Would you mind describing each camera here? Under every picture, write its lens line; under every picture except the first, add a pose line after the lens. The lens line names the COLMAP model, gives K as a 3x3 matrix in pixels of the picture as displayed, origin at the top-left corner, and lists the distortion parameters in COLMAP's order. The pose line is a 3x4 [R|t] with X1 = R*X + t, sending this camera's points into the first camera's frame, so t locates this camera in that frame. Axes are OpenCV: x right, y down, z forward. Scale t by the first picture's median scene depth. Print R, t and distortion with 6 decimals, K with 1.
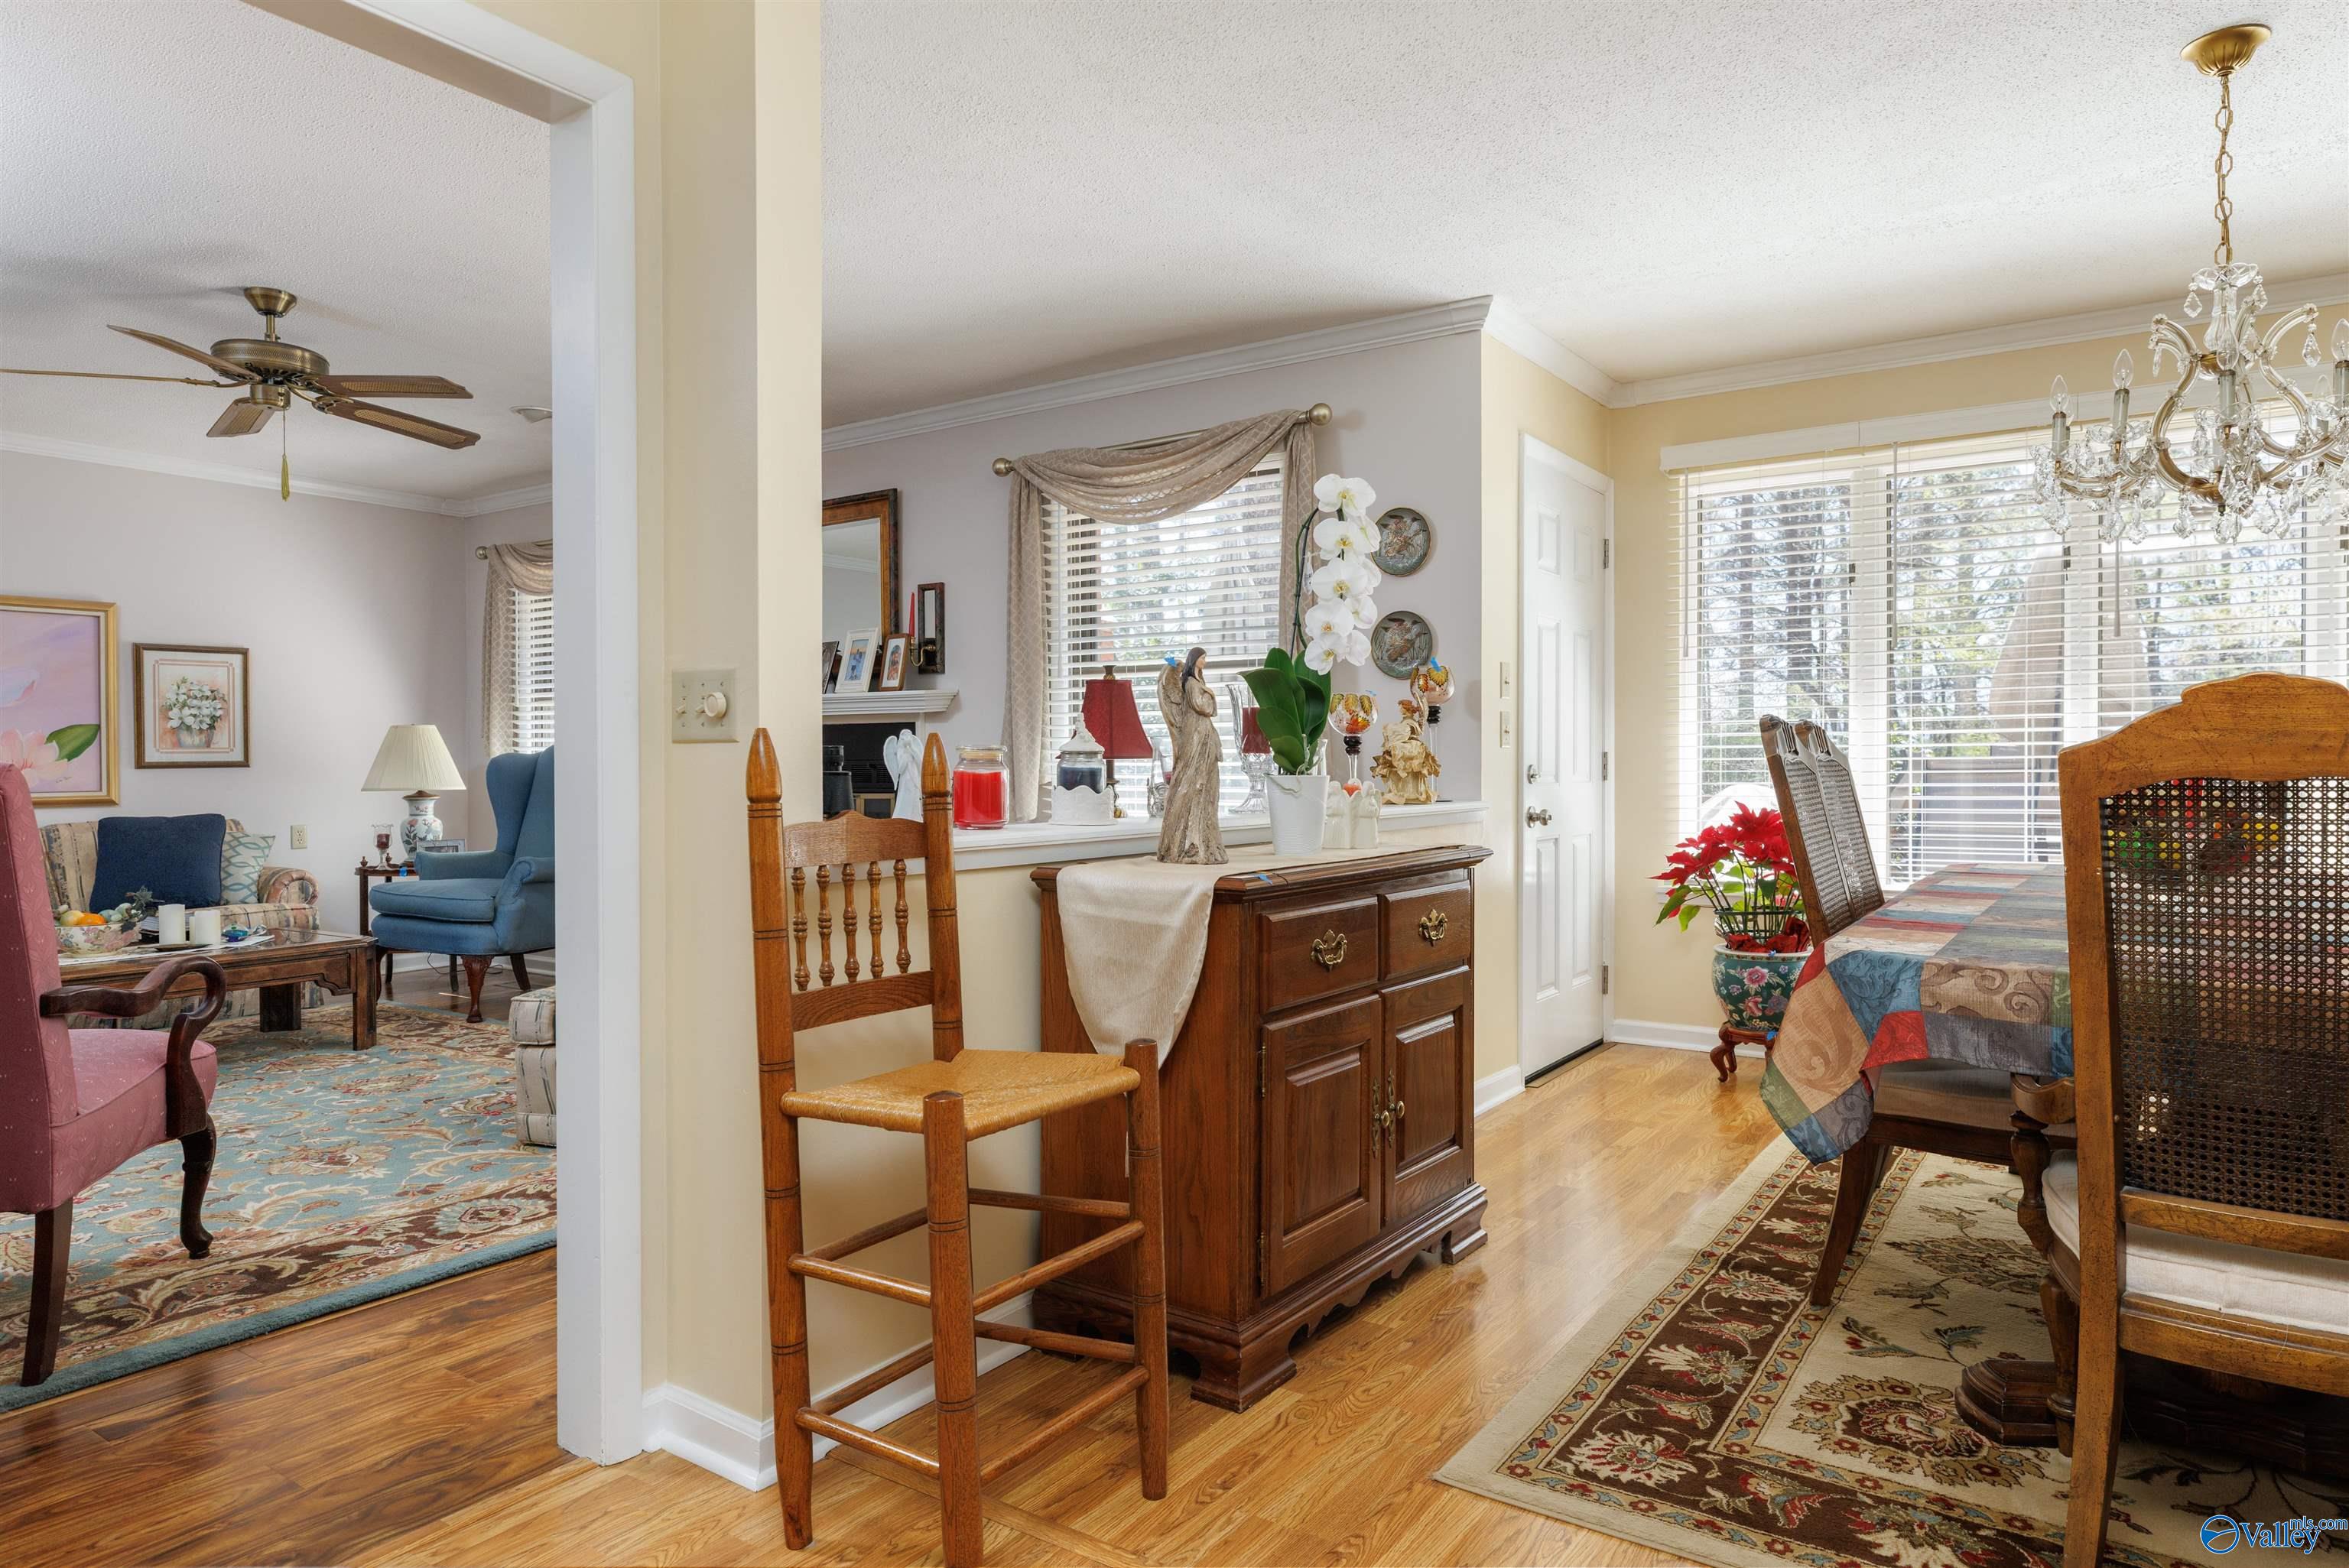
lens RADIAL K [[1402.9, 0, 1173.3], [0, 1402.9, 782.1], [0, 0, 1]] dist [0.006155, 0.003330]
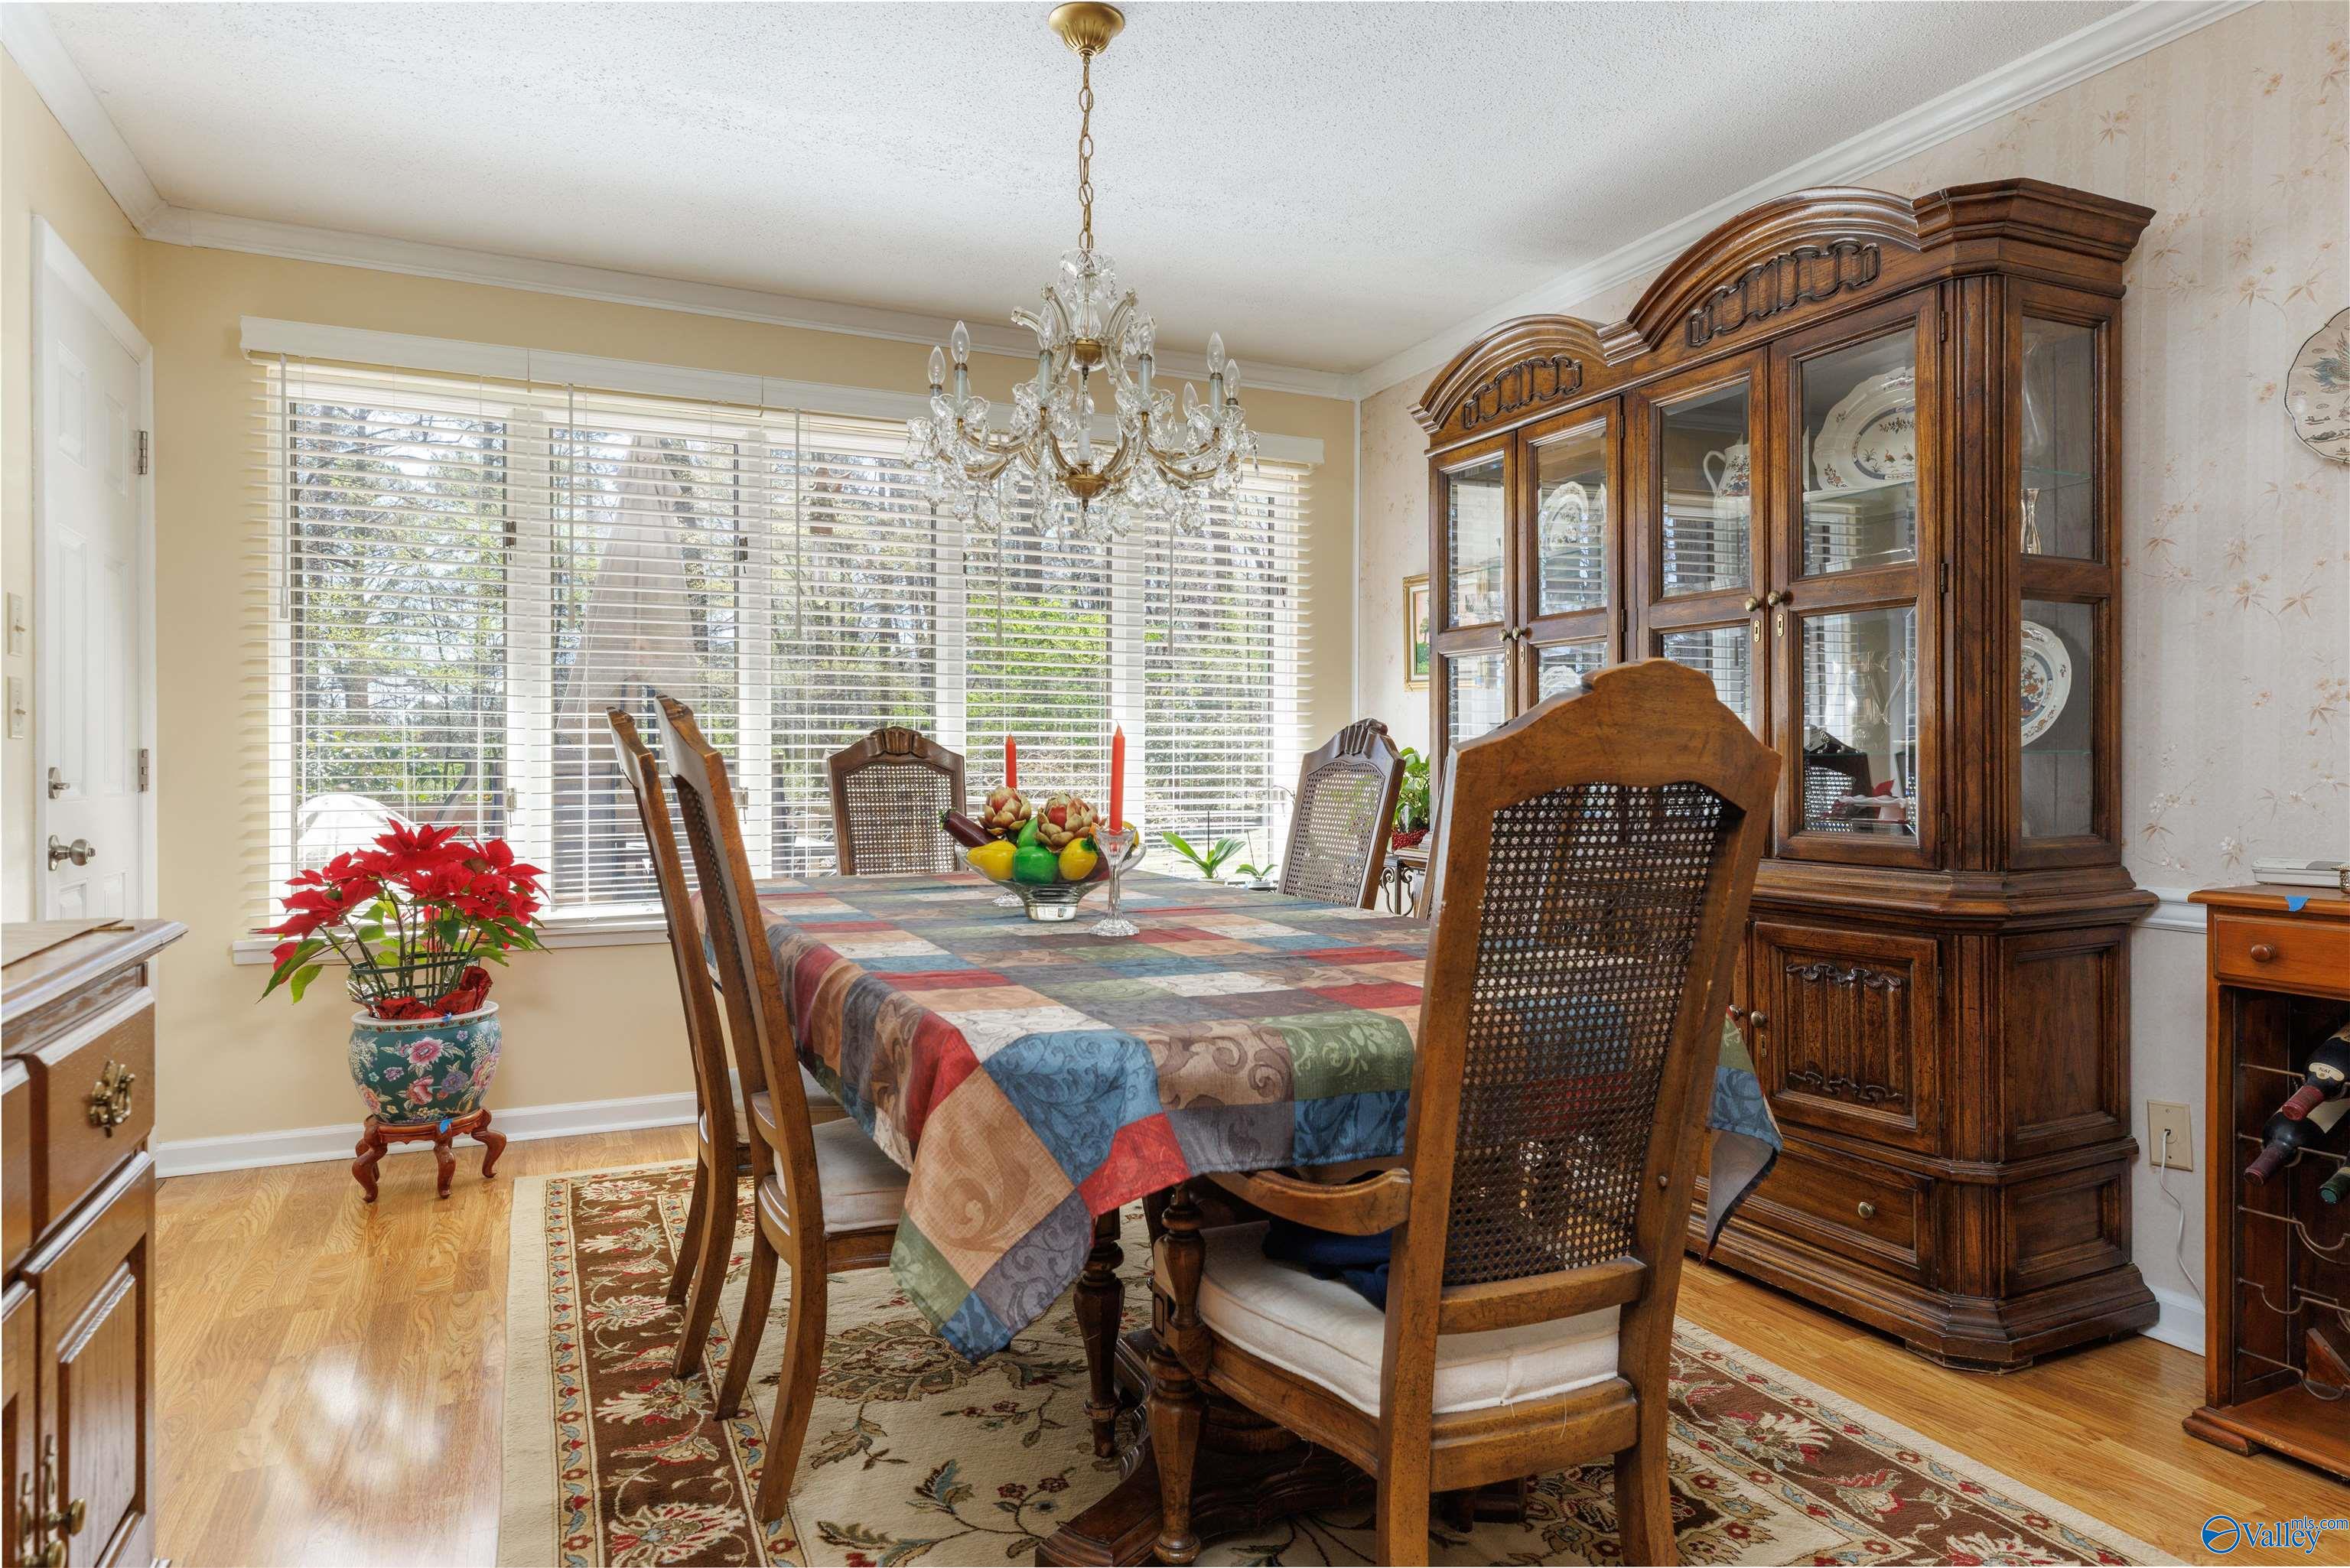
lens RADIAL K [[1403.6, 0, 1180.0], [0, 1403.6, 783.3], [0, 0, 1]] dist [0.006155, 0.003330]
pose [[0.497232, -0.006048, 0.867596, -0.039182], [0.008835, 0.999959, 0.001907, -0.002510], [-0.867573, 0.006717, 0.497265, 0.308800]]
